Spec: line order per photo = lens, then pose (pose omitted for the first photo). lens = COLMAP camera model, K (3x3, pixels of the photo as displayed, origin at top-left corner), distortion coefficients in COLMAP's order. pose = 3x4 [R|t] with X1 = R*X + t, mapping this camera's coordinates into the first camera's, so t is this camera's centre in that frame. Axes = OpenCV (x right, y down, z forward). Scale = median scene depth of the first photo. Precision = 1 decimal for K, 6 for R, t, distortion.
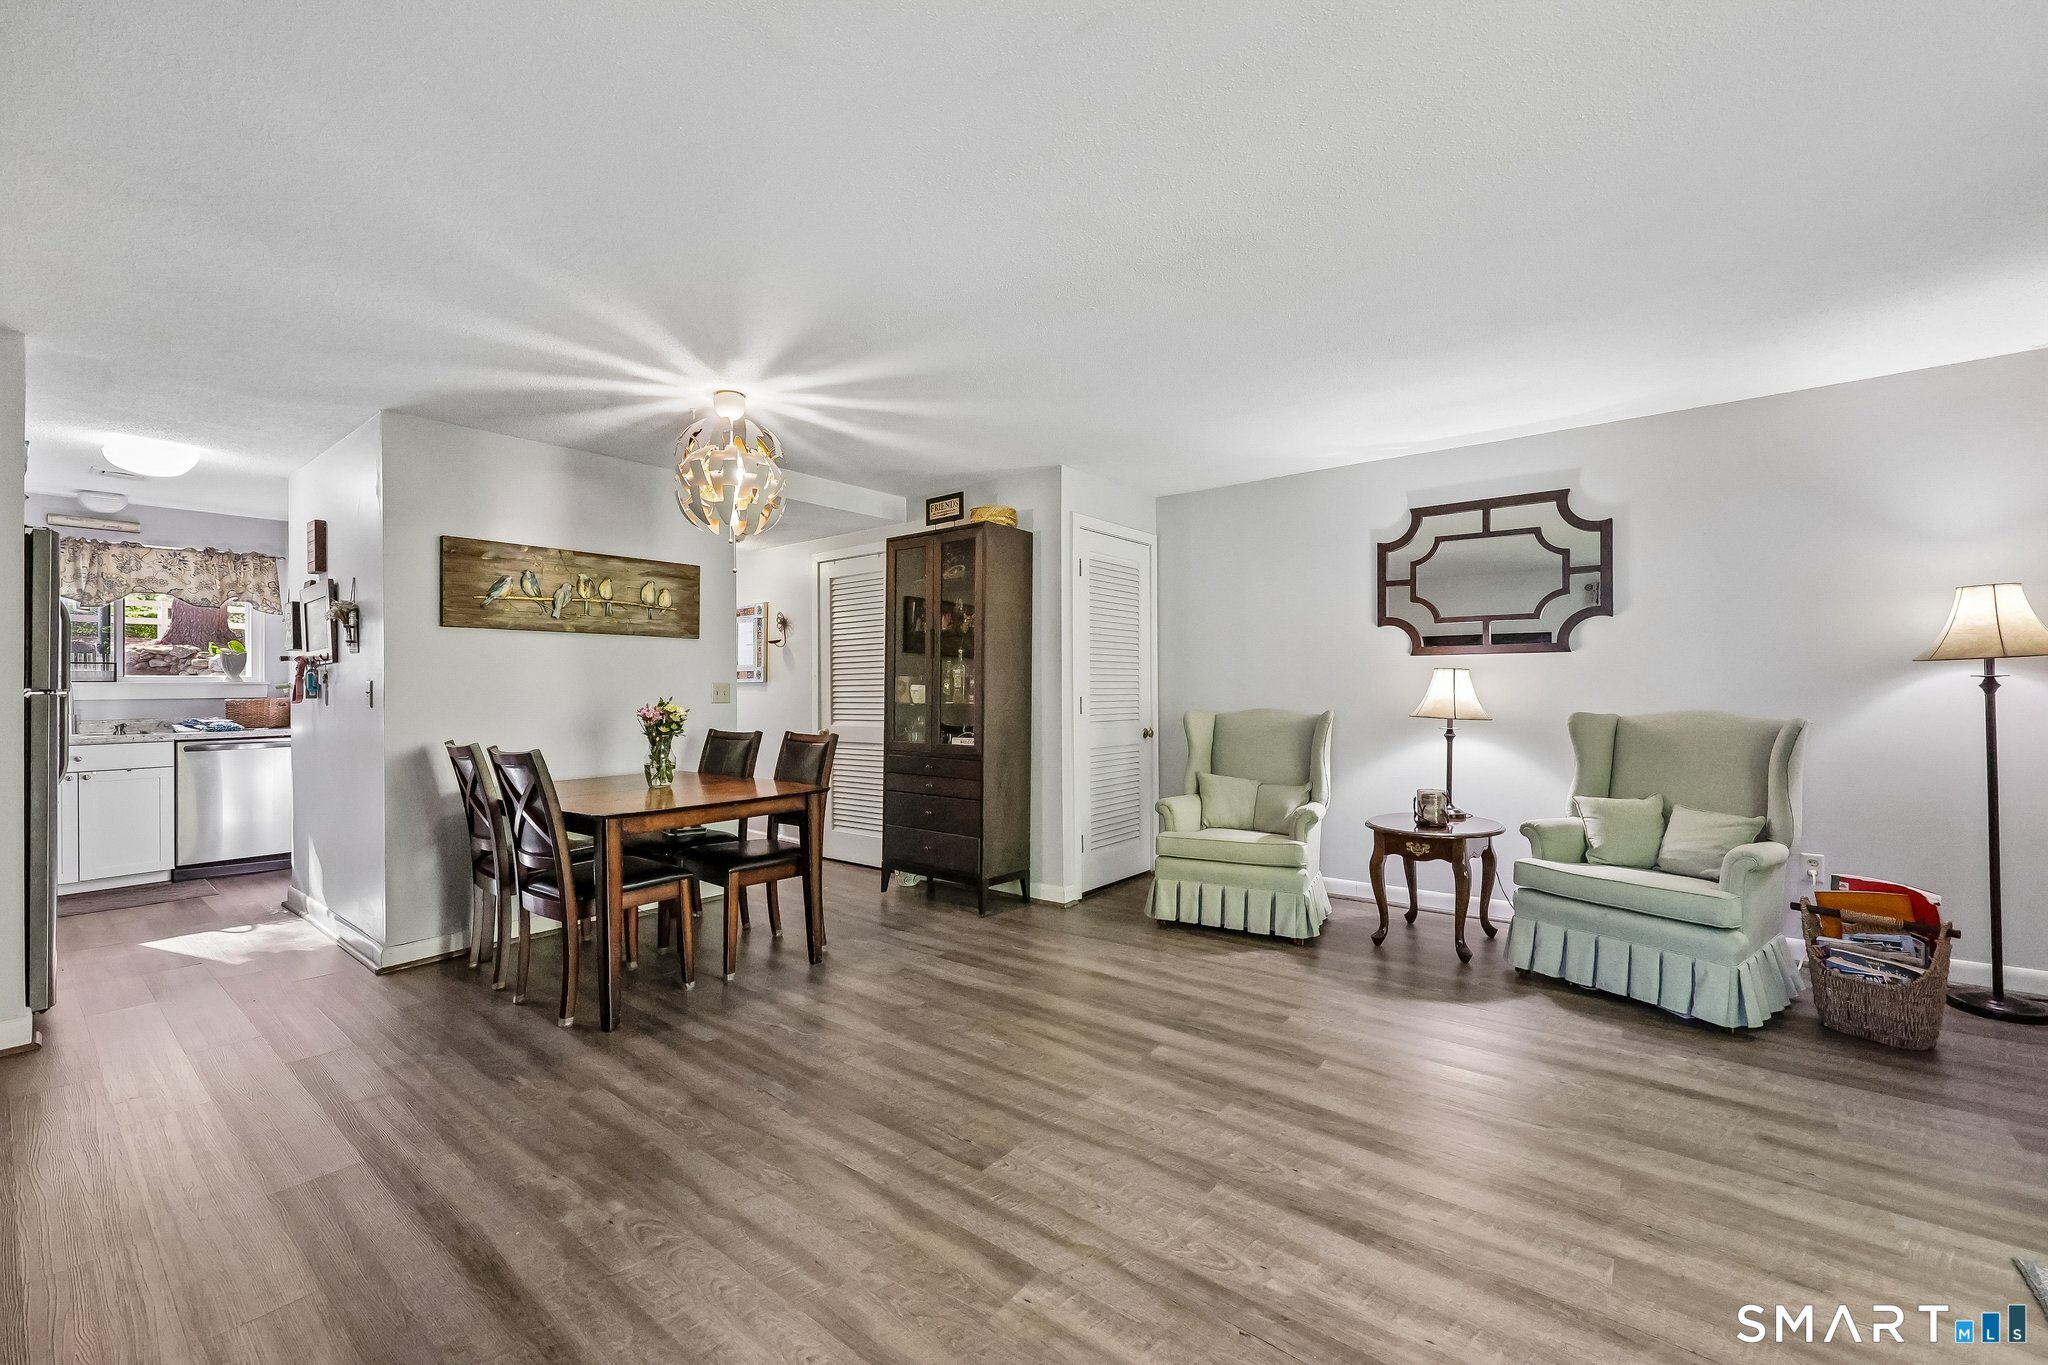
lens RADIAL K [[826.0, 0, 1031.2], [0, 826.0, 680.7], [0, 0, 1]] dist [-0.002916, 0.001155]
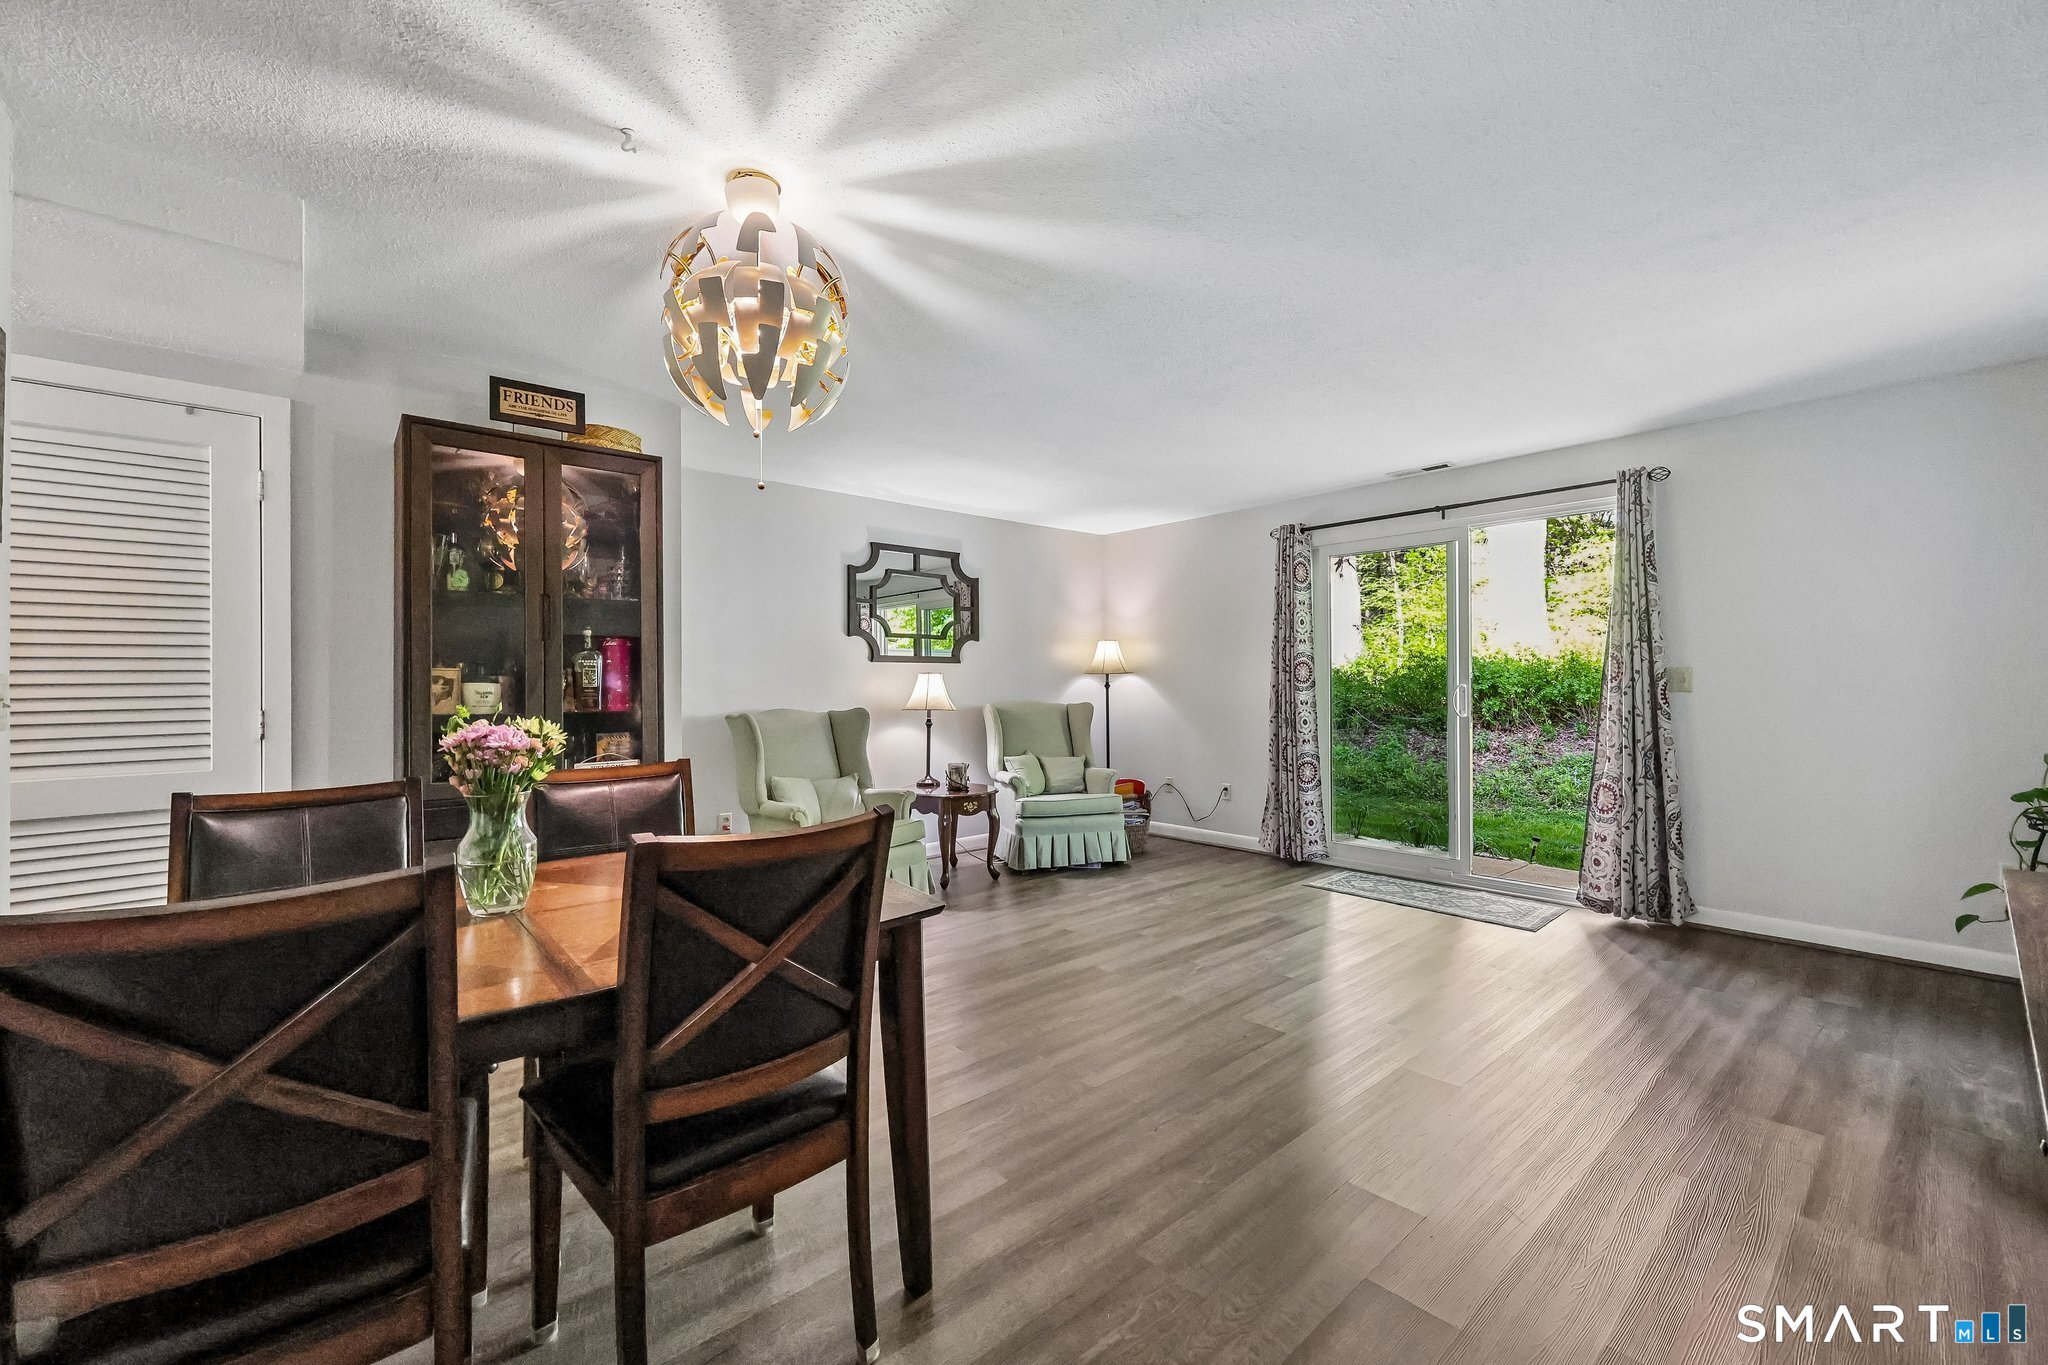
lens RADIAL K [[826.0, 0, 1030.0], [0, 826.0, 680.1], [0, 0, 1]] dist [-0.002916, 0.001155]
pose [[0.180518, 0.010363, 0.983517, -0.757399], [-0.003463, 0.999945, -0.009901, 0.008850], [-0.983566, -0.001619, 0.180544, 0.591219]]
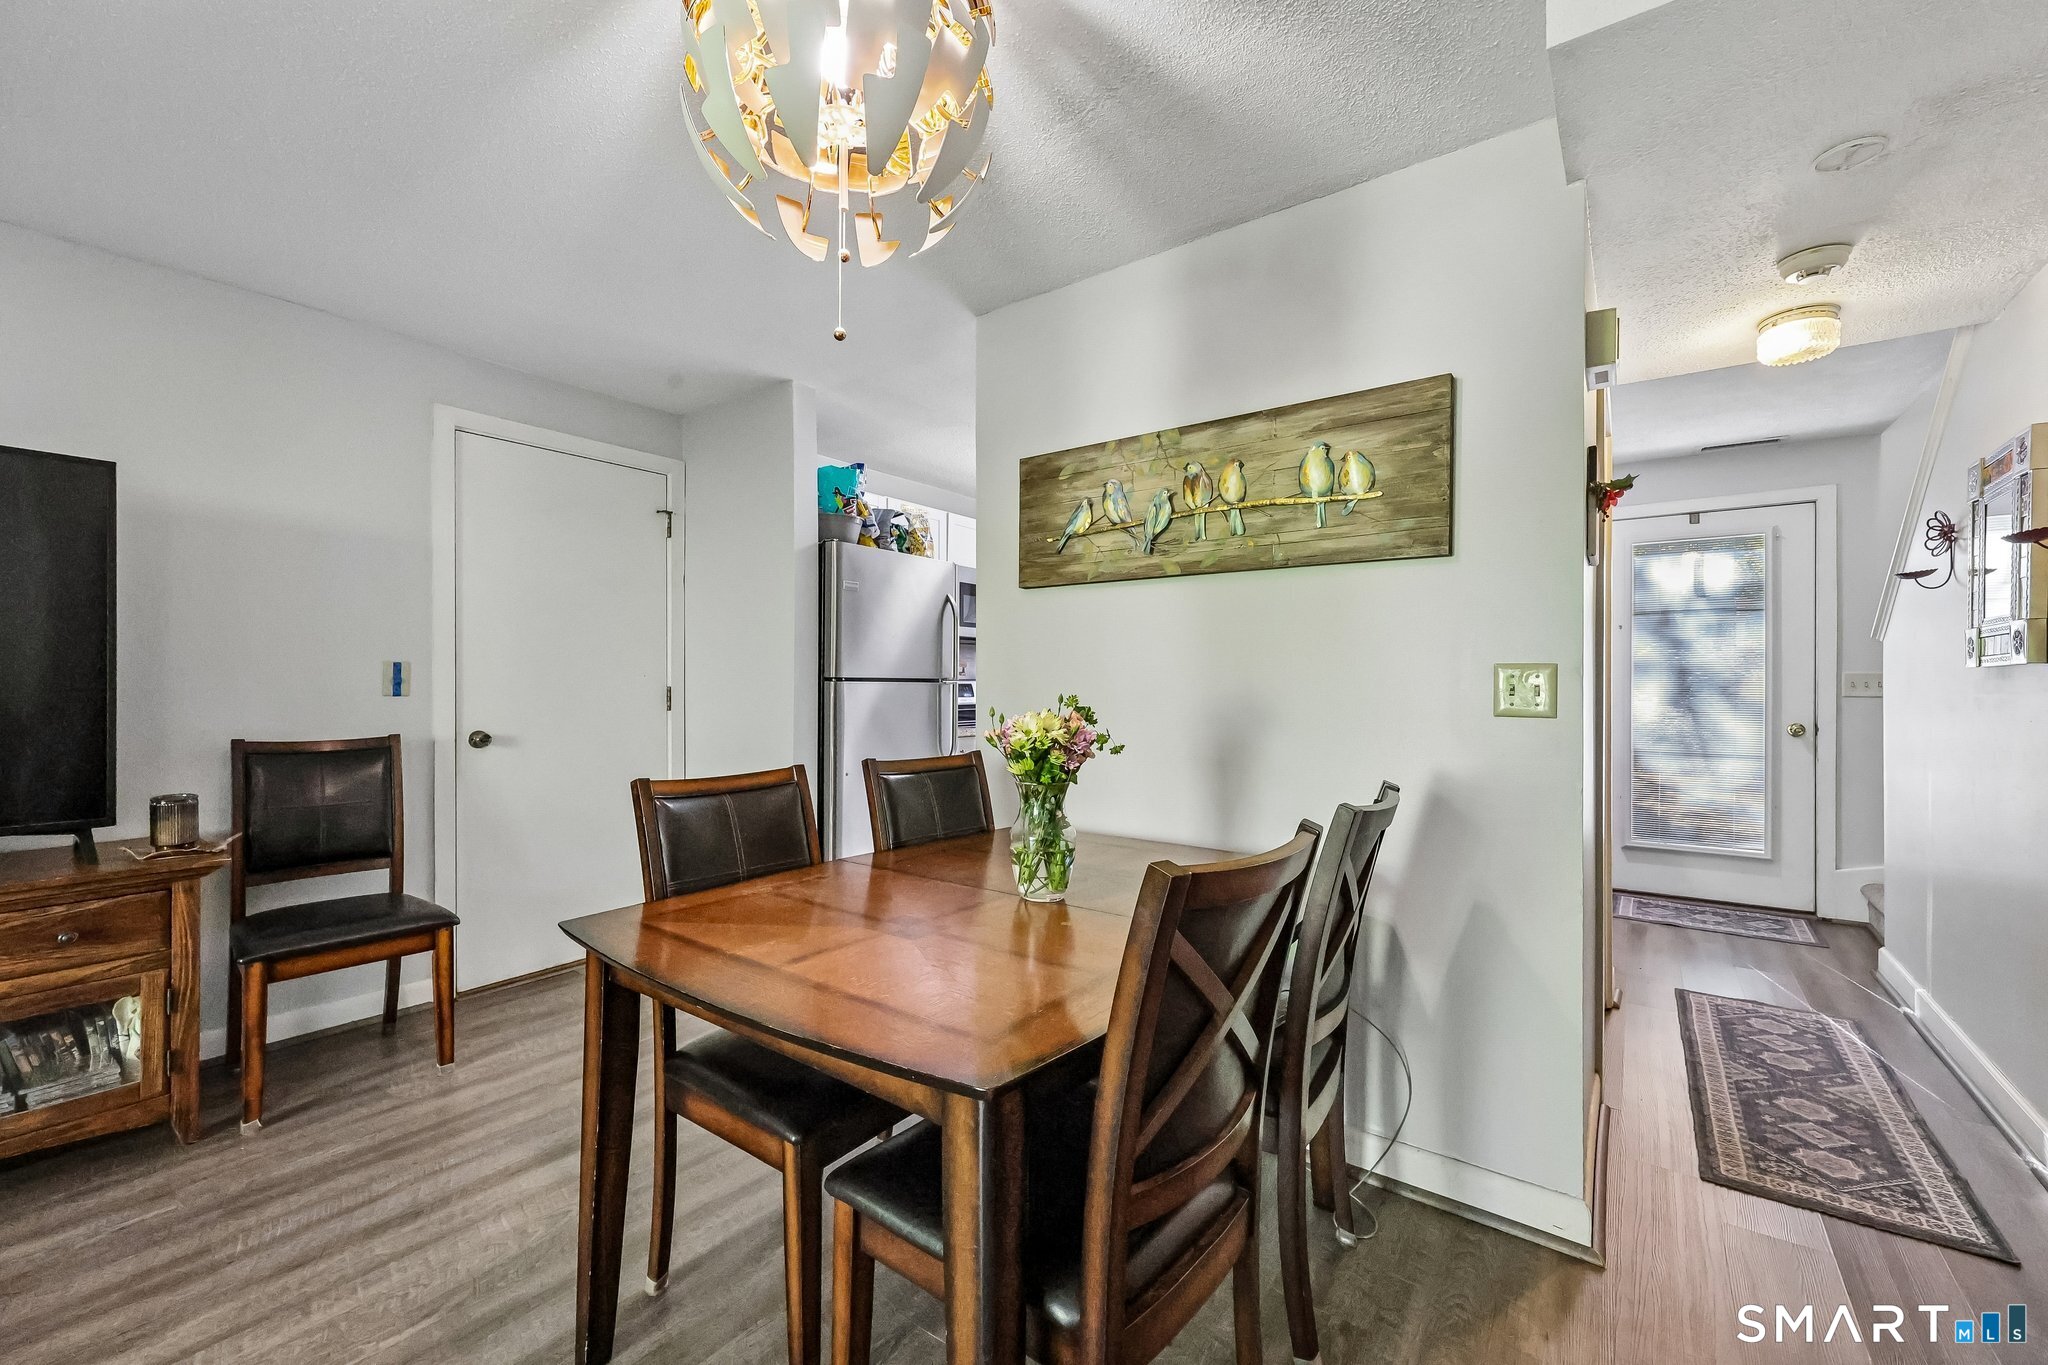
lens RADIAL K [[826.0, 0, 1036.1], [0, 826.0, 686.5], [0, 0, 1]] dist [-0.002916, 0.001155]
pose [[0.036300, 0.007908, -0.999310, -0.007802], [0.004378, 0.999958, 0.008072, 0.010611], [0.999331, -0.004668, 0.036264, 0.898199]]
